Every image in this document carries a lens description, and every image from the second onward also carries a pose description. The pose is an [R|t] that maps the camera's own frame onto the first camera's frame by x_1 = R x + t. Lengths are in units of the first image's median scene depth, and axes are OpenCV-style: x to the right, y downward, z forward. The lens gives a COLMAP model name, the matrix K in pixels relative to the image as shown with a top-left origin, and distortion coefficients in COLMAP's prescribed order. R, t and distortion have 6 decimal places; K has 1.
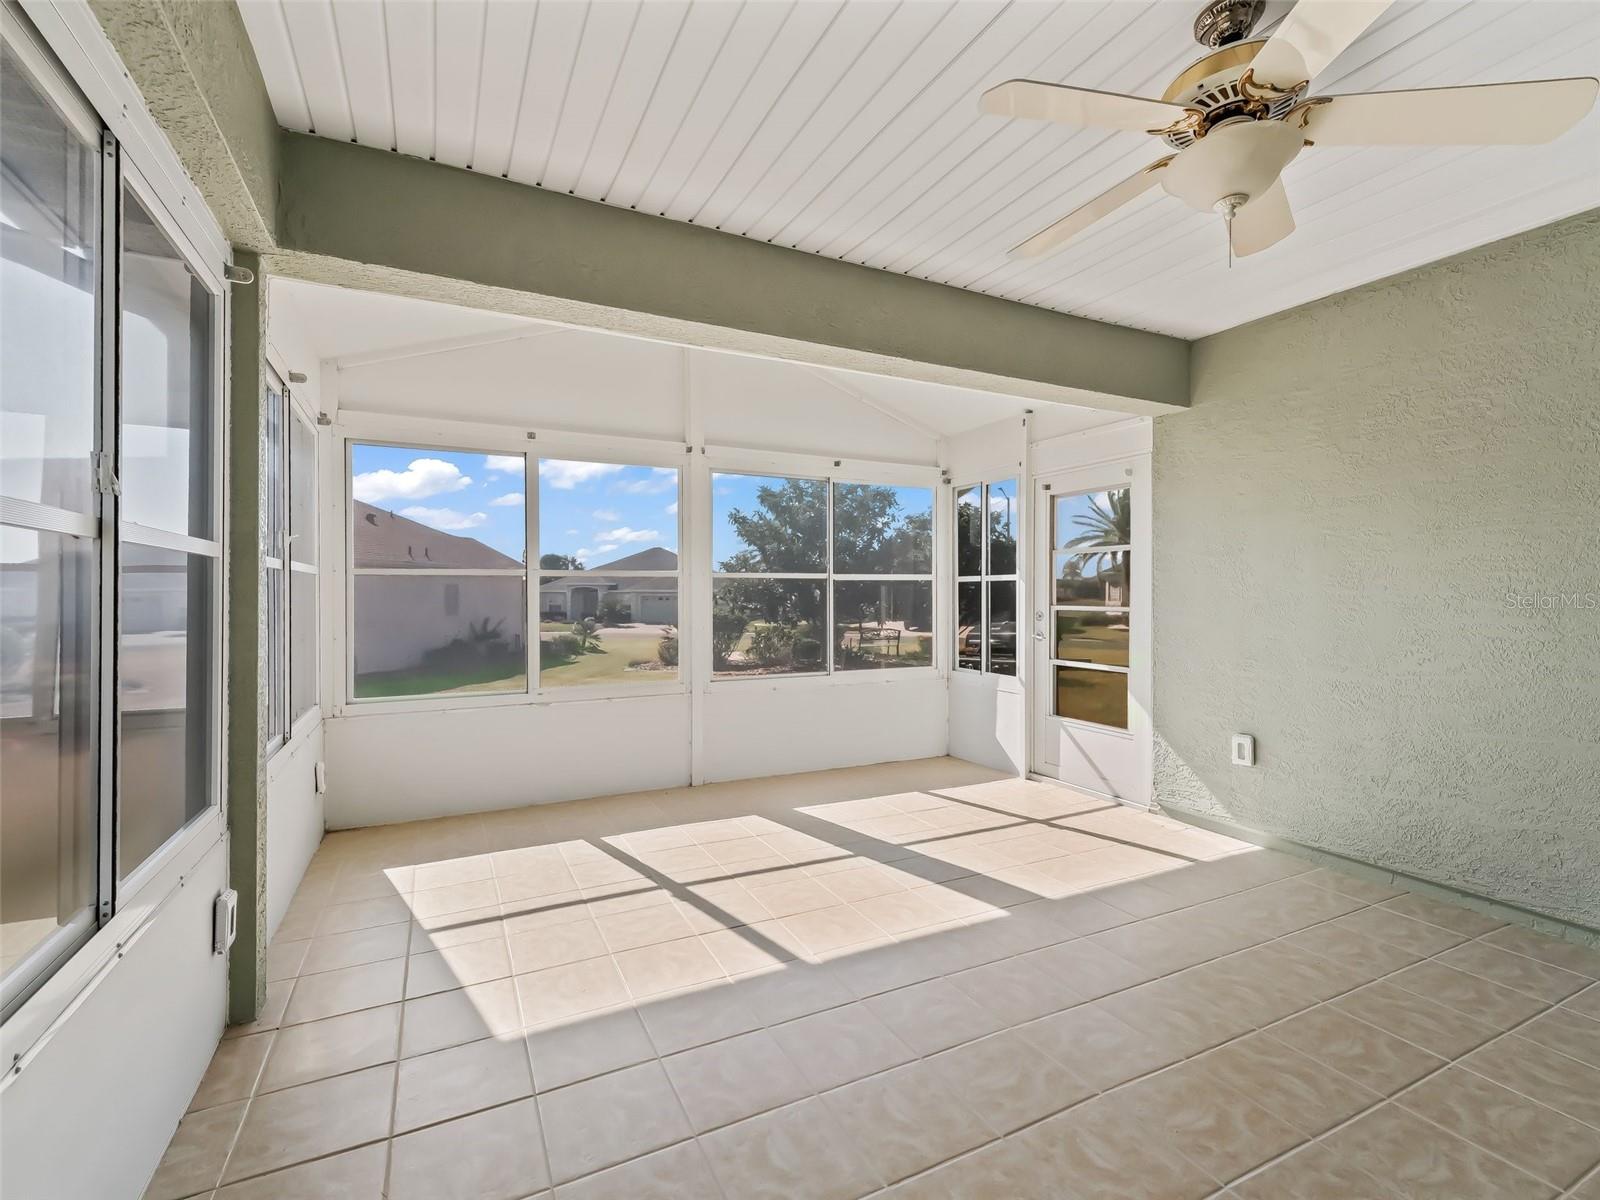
lens RADIAL K [[727.9, 0, 800.0], [0, 727.9, 590.6], [0, 0, 1]] dist [0.014790, -0.004798]
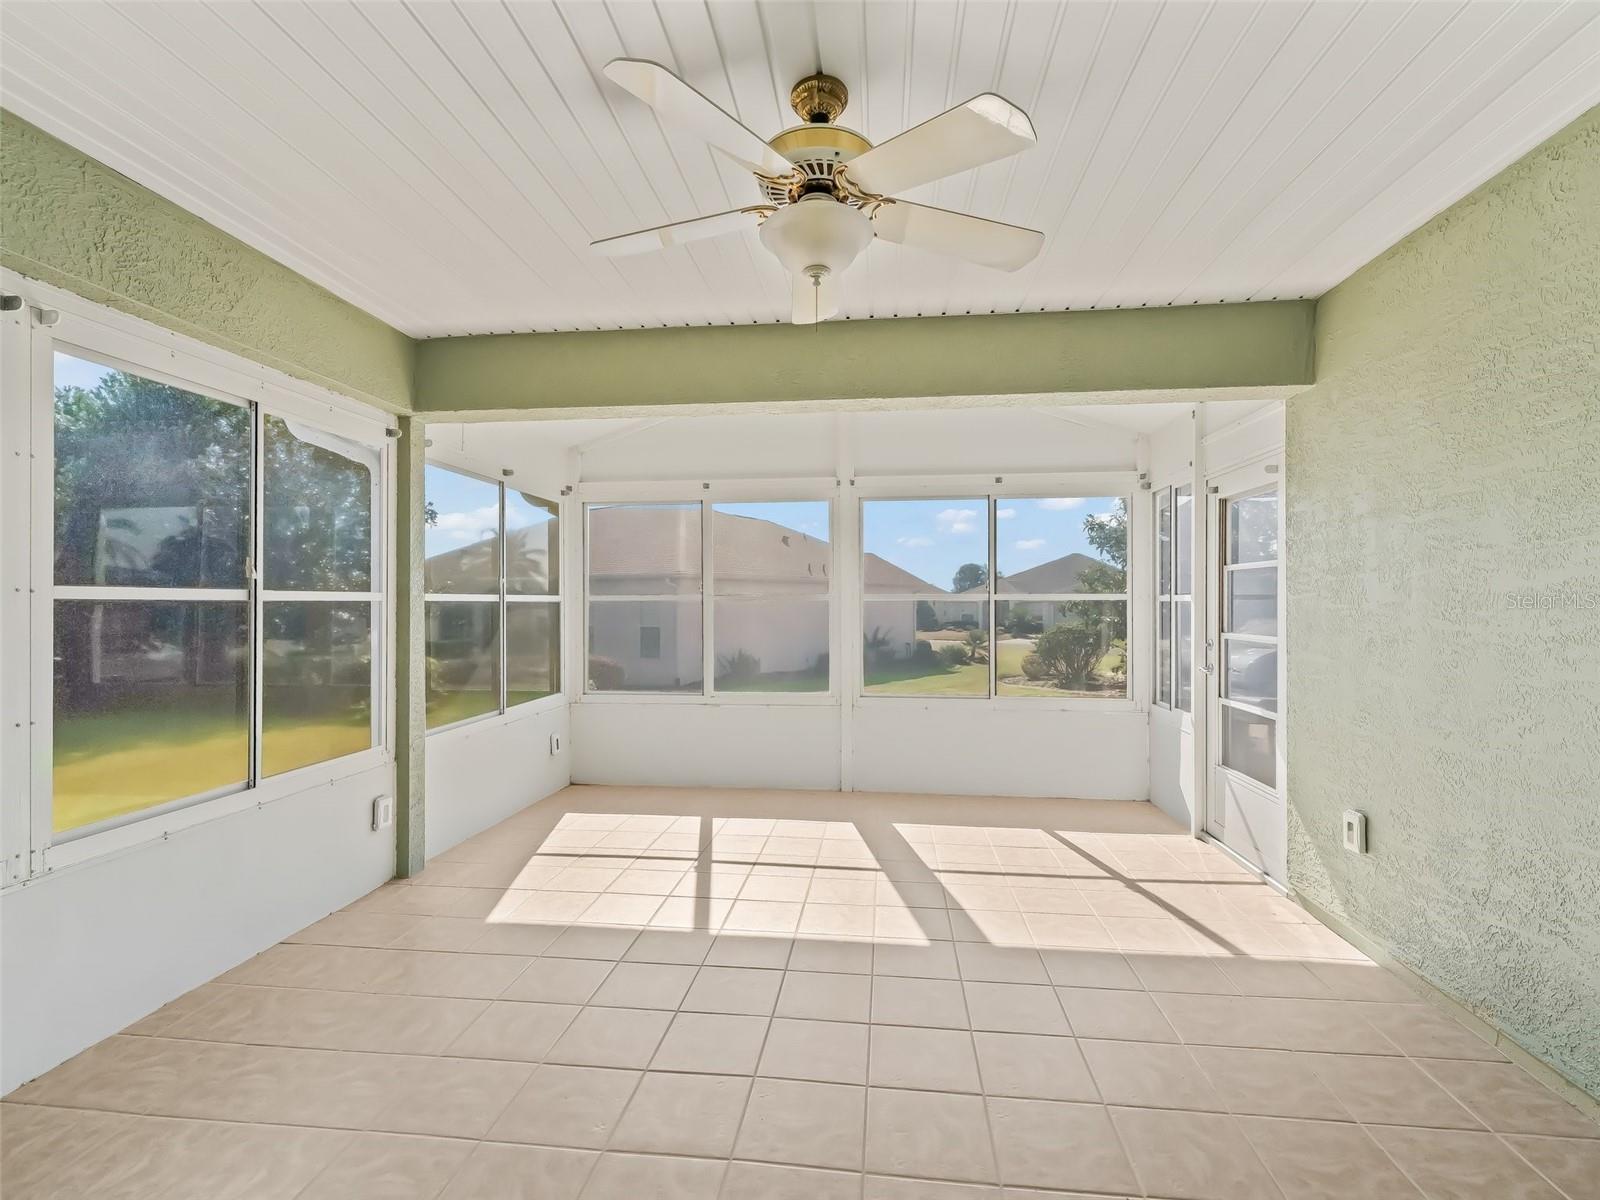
lens RADIAL K [[727.9, 0, 761.9], [0, 727.9, 601.3], [0, 0, 1]] dist [0.014790, -0.004798]
pose [[0.841010, -0.003432, -0.541009, 0.460570], [0.003359, 0.999994, -0.001123, -0.020197], [0.541010, -0.000873, 0.841016, 0.024904]]
